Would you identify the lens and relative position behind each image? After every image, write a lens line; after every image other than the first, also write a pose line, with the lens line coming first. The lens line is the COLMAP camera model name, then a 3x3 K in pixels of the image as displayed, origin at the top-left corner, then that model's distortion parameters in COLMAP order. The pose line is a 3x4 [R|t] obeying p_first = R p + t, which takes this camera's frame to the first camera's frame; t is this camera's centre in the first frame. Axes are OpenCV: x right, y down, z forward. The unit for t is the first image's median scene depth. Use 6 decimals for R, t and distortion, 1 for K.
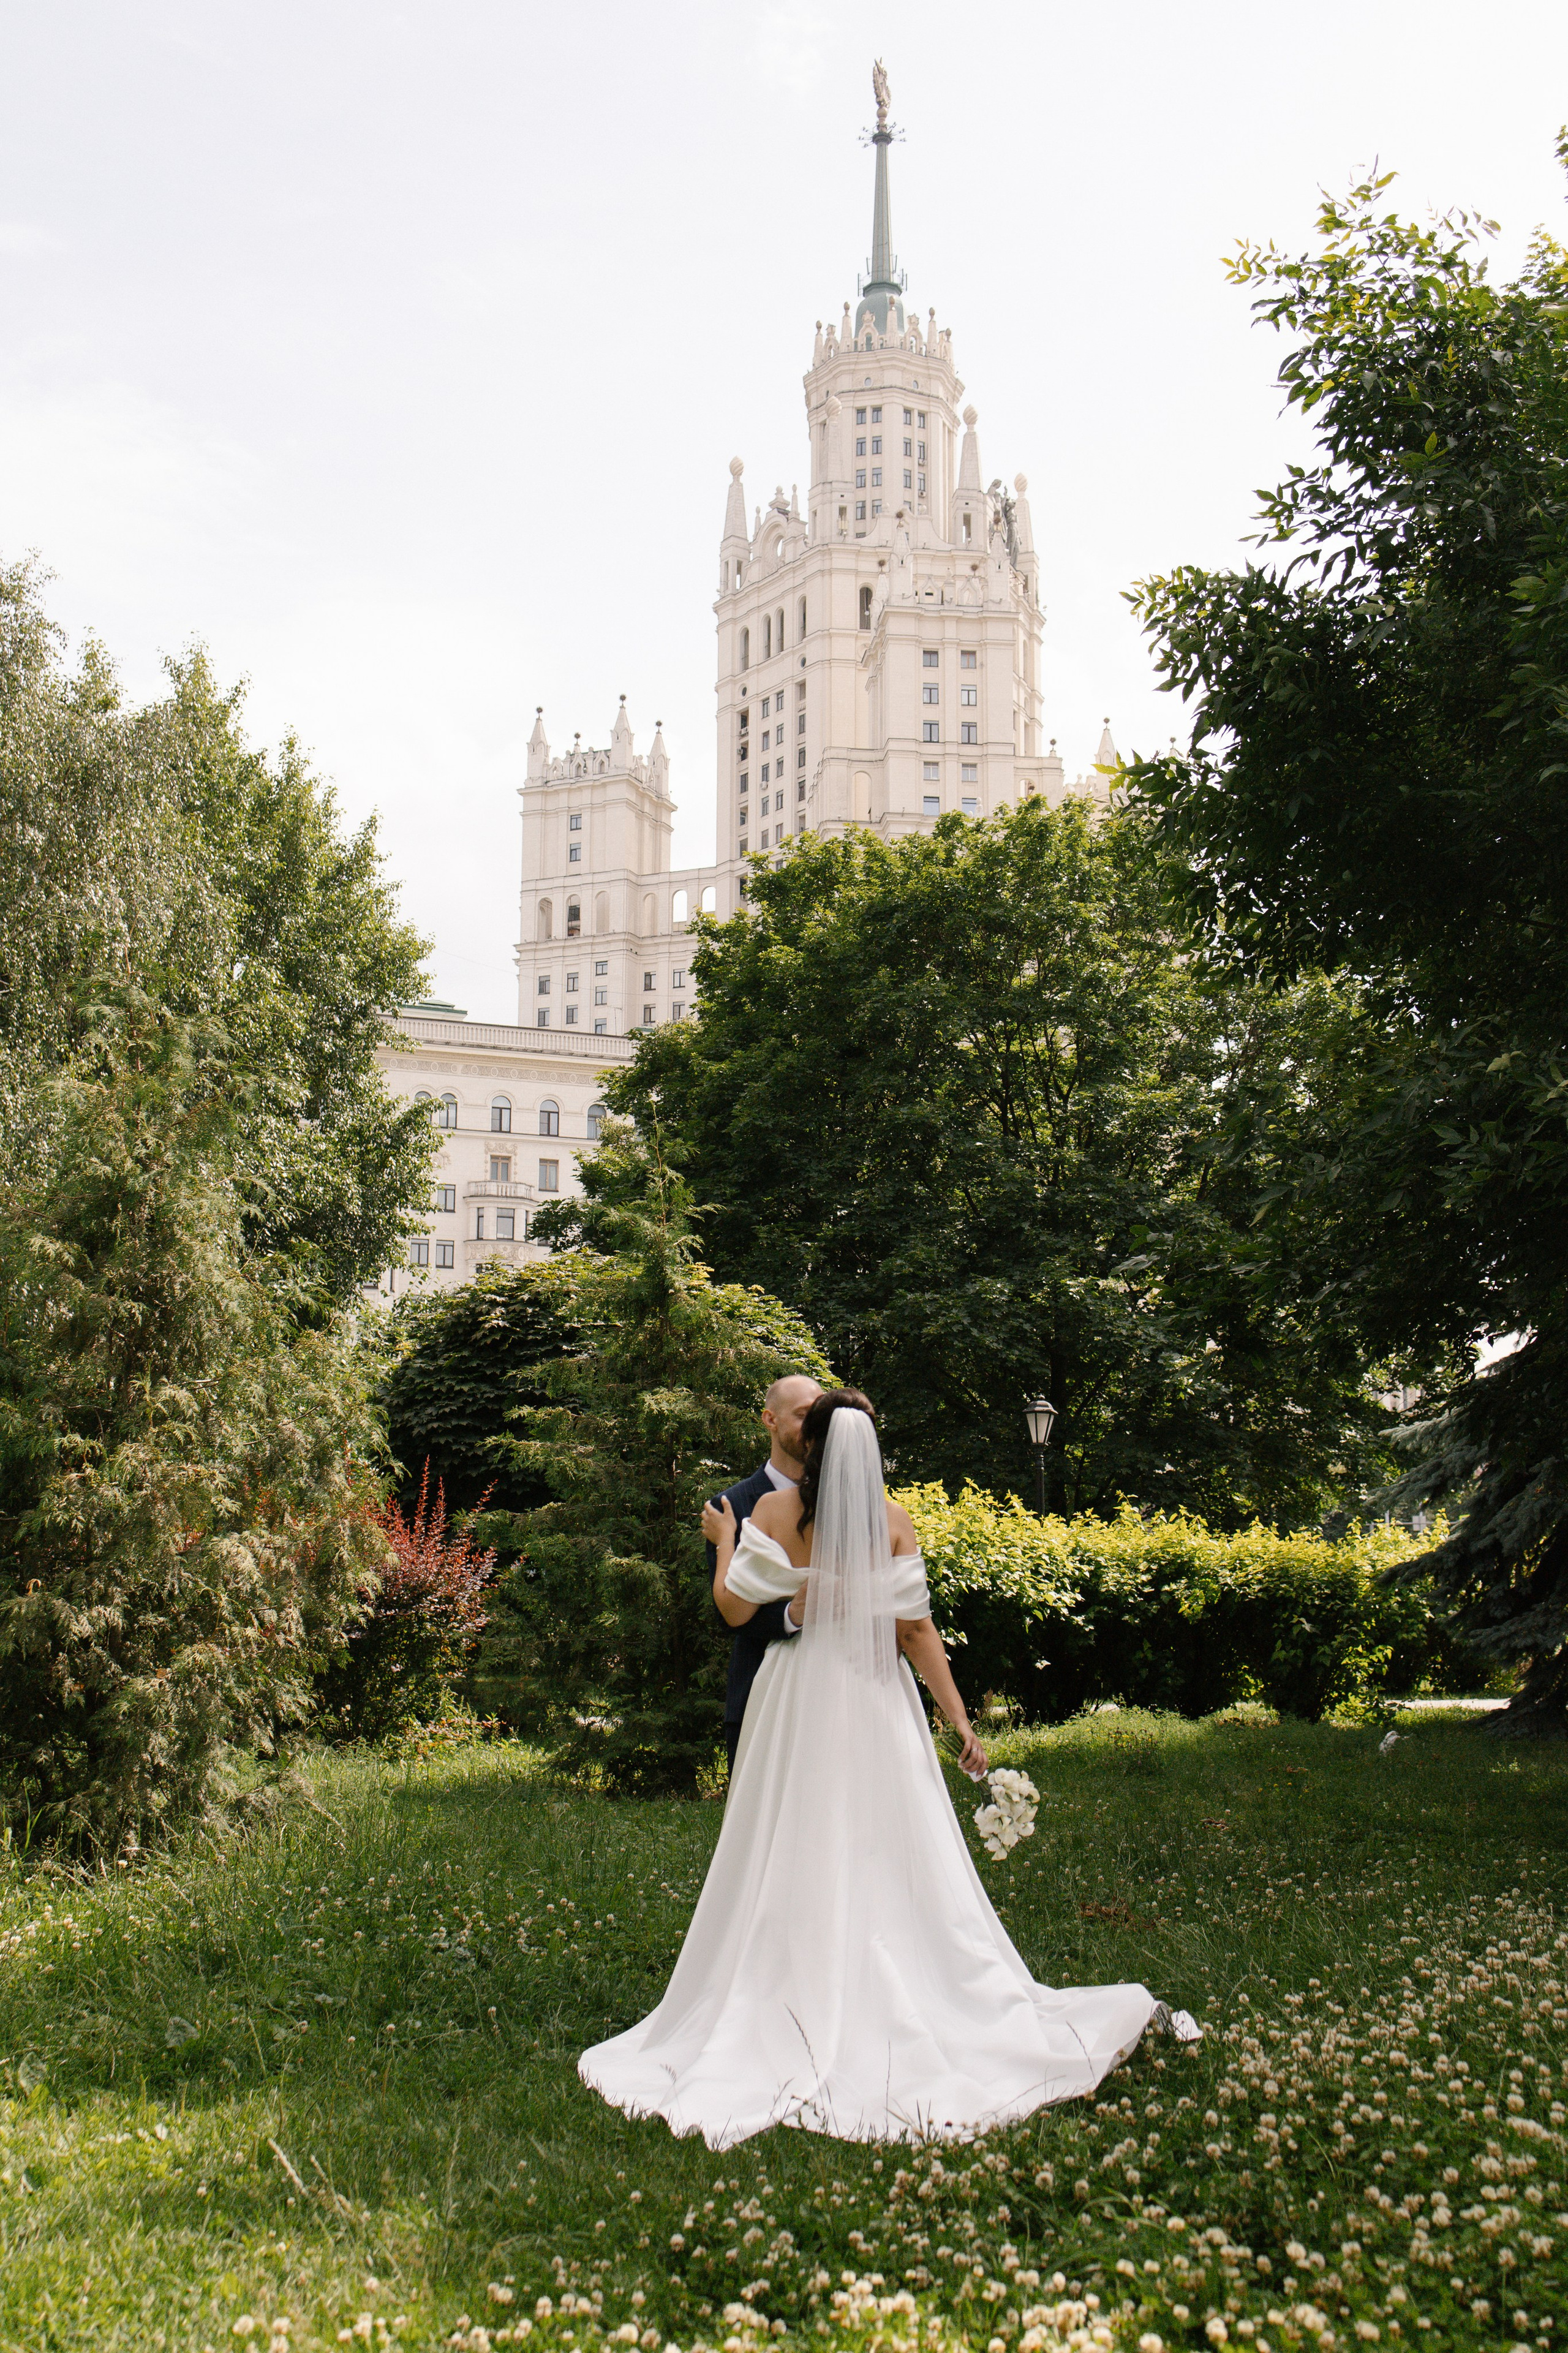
lens RADIAL K [[2384.4, 0, 804.6], [0, 2384.4, 1219.2], [0, 0, 1]] dist [-0.018457, 0.027814]
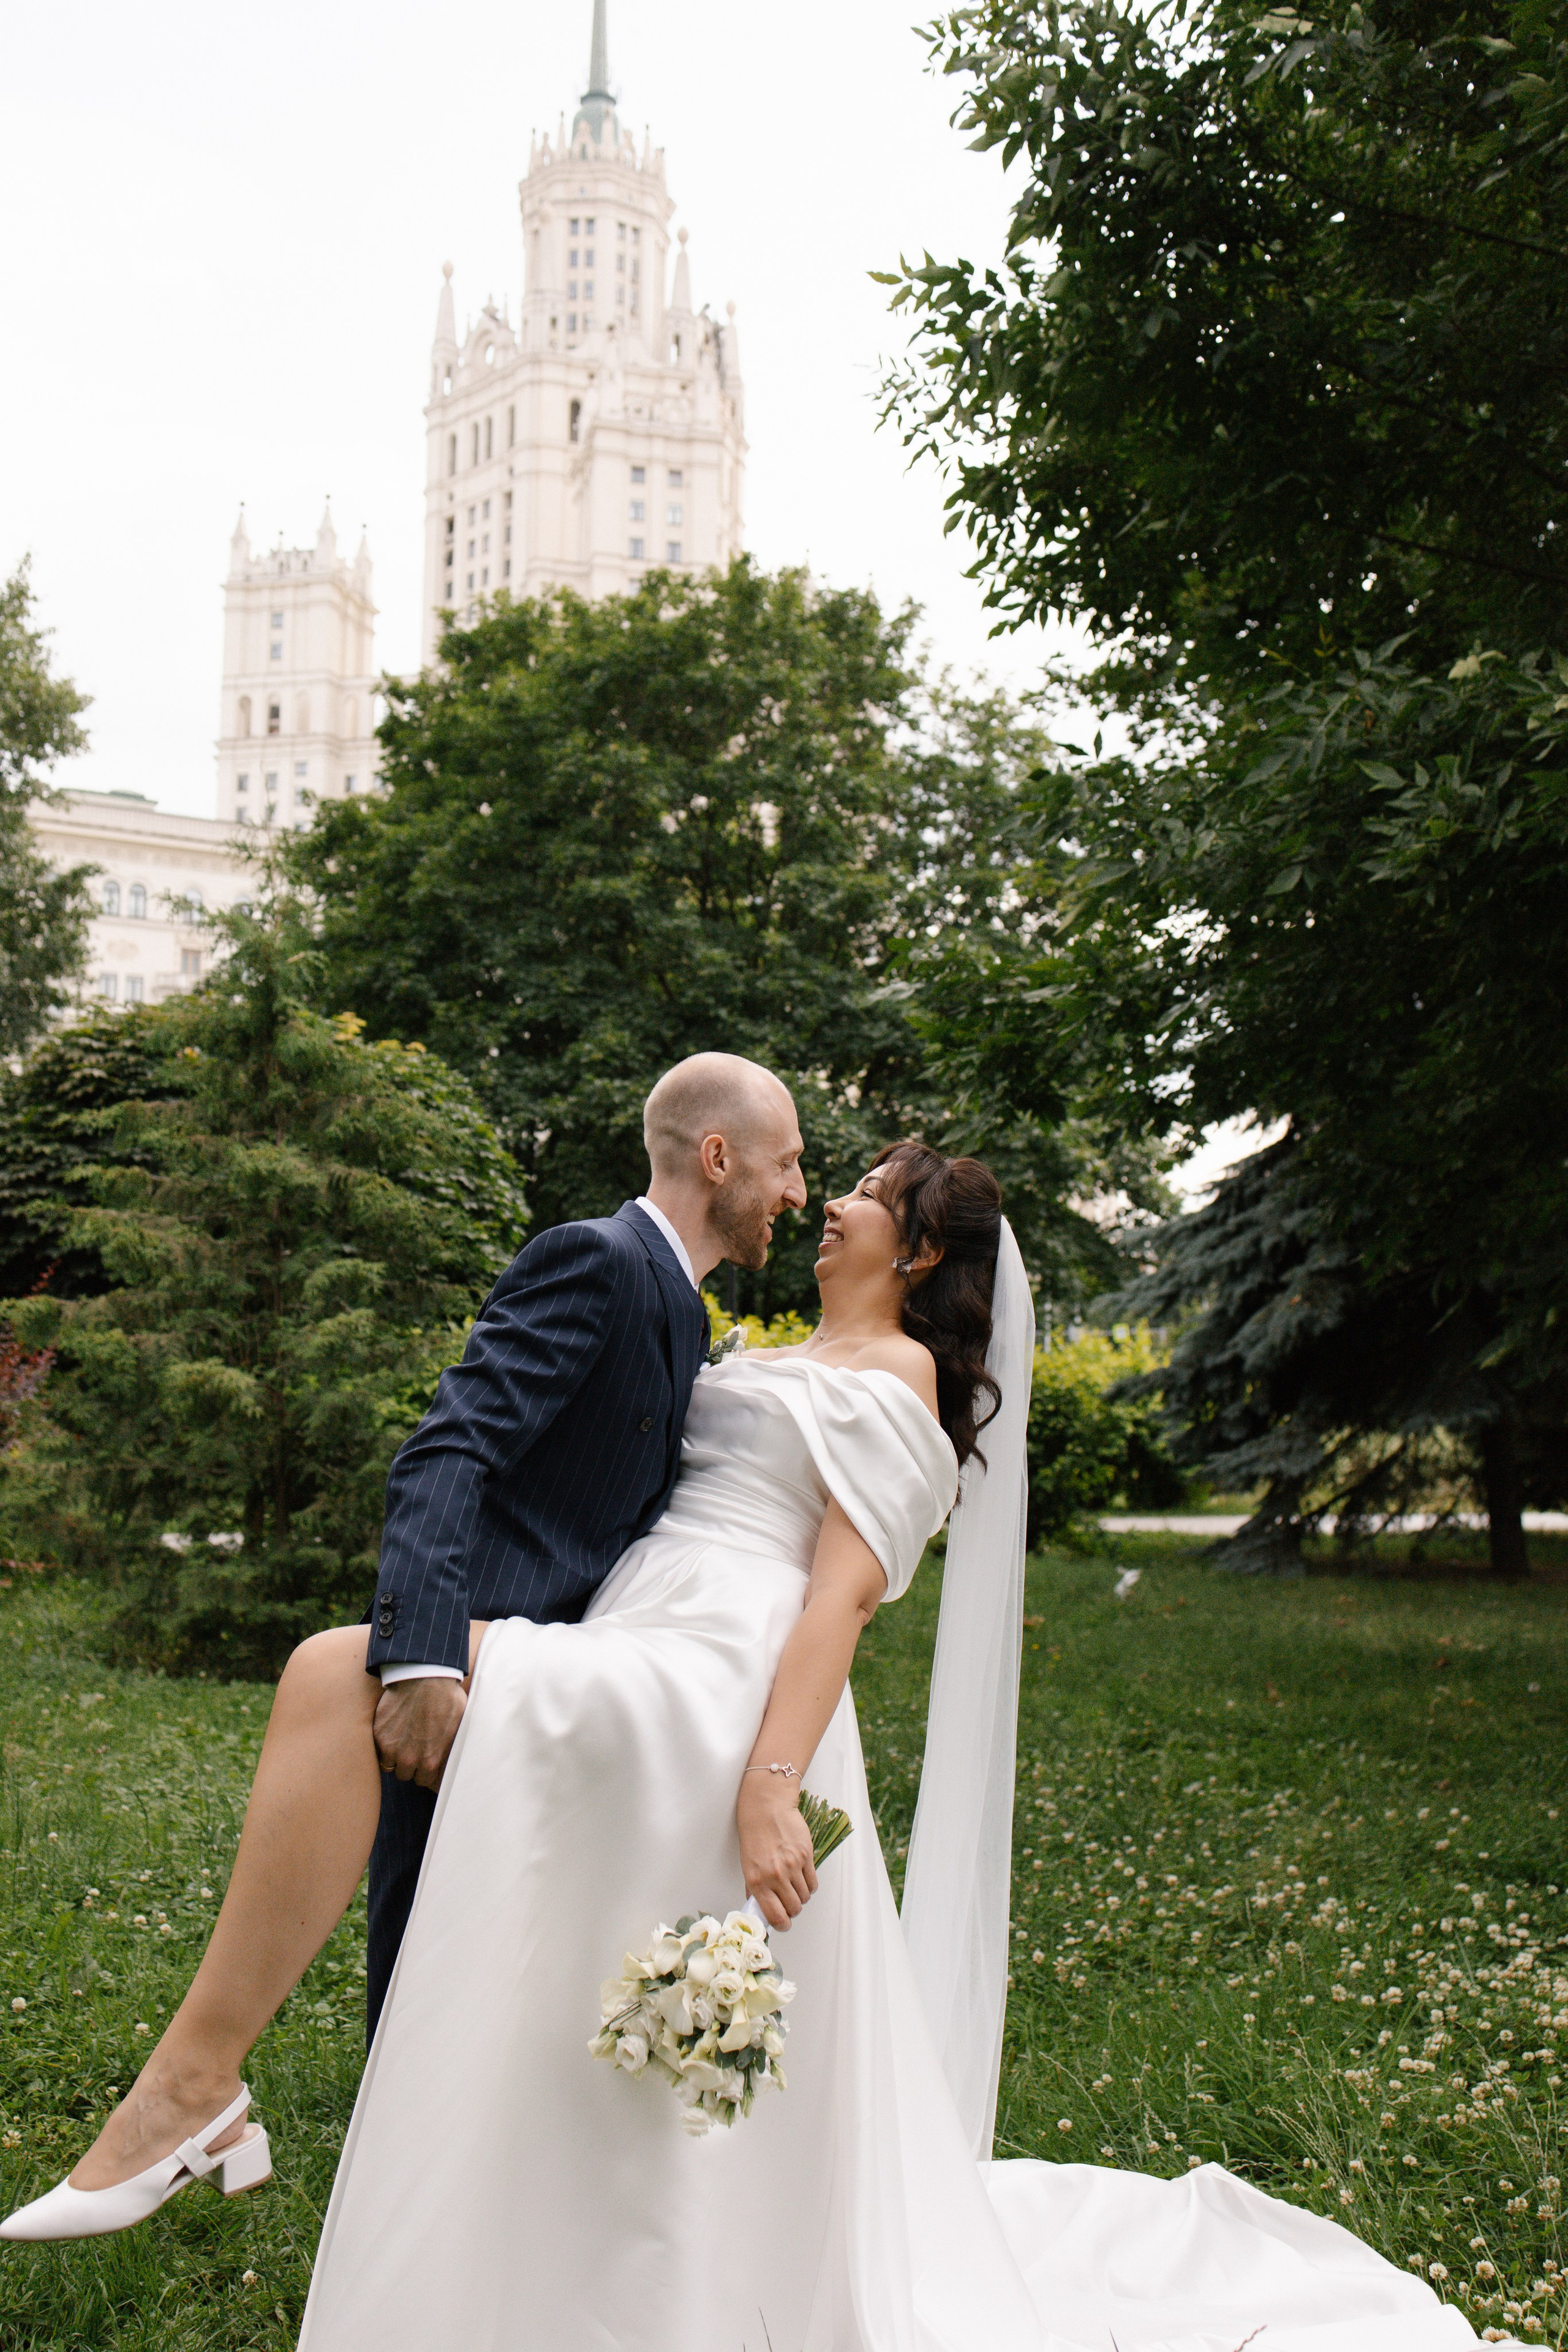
lens RADIAL K [[2288.7, 0, 792.4], [0, 2288.7, 1176.5], [0, 0, 1]] dist [0.009495, -0.008732]
pose [[0.991374, 0.026389, 0.128378, 0.004899], [-0.034357, 0.997592, 0.060253, 0.010748], [-0.126479, -0.064144, 0.989893, 0.085838]]
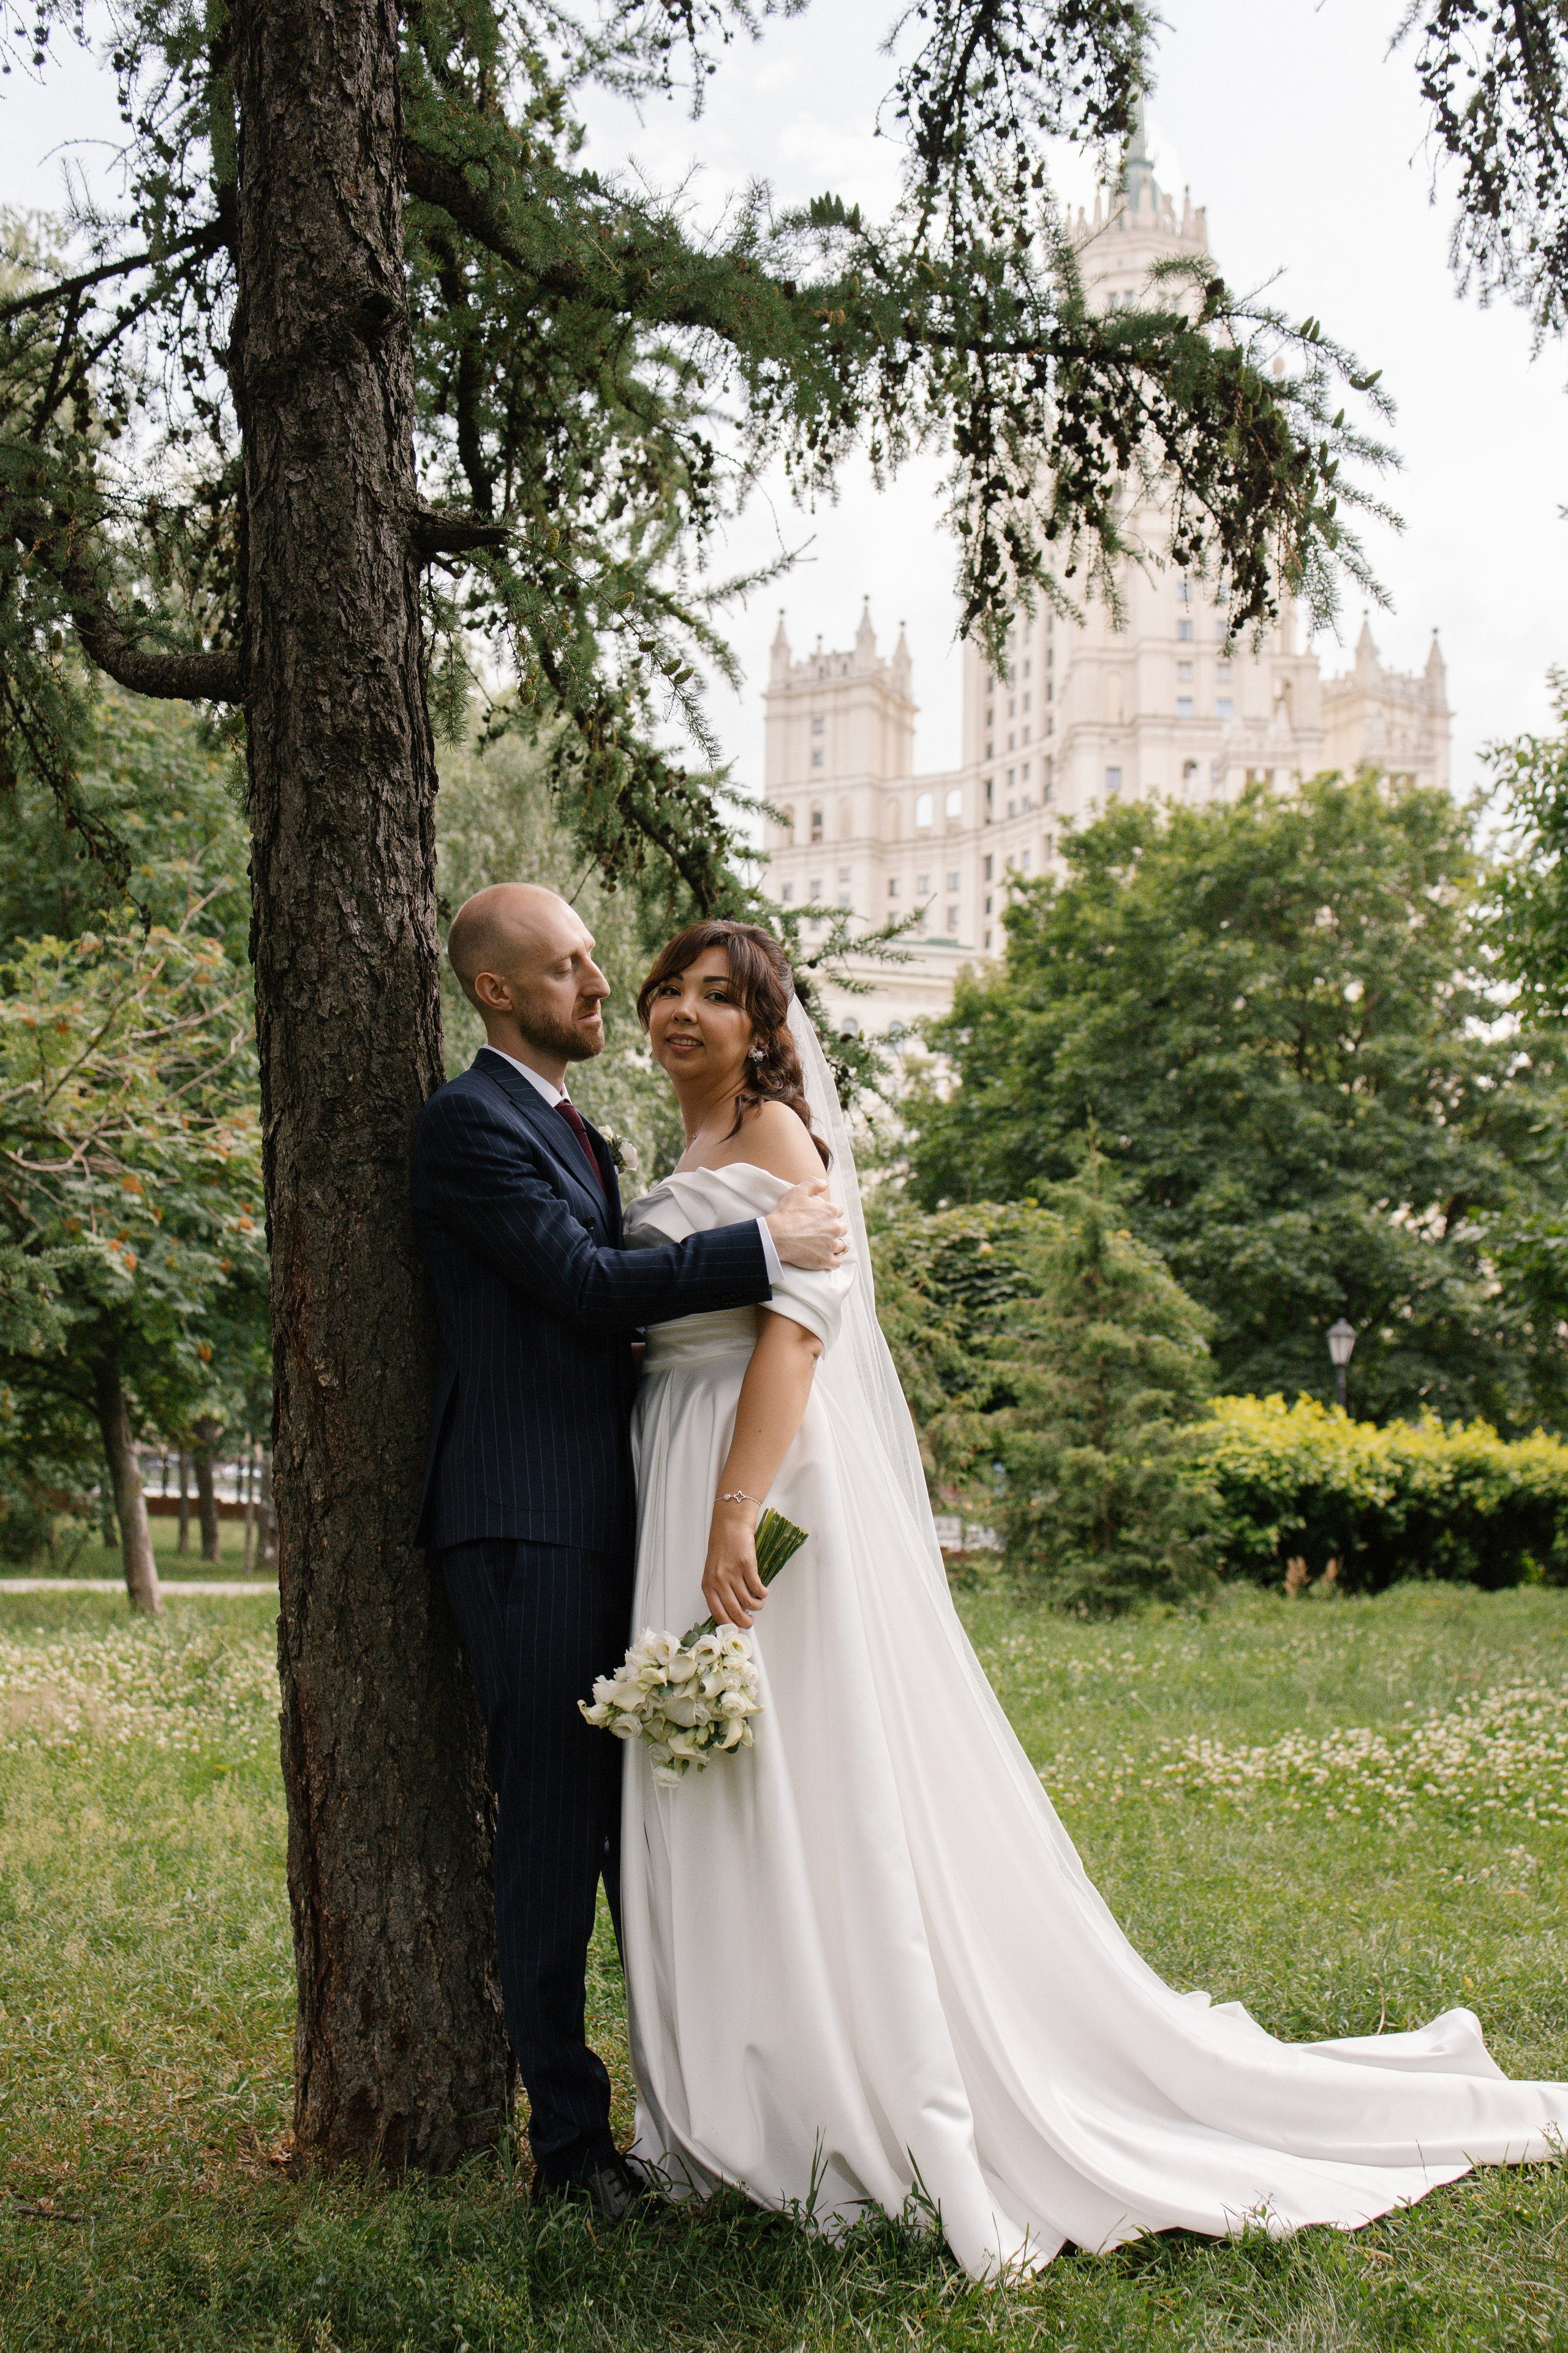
lens RADIAL K [[2416.3, 0, 789.2], [0, 2416.3, 1256.5], [0, 0, 1]] dist [-0.032890, -0.011111]
pose [[0.994482, 0.006110, -0.104733, -0.031279], [-0.000467, 0.998551, 0.053811, -0.013293], [0.104910, -0.053465, 0.993043, -0.121187]]
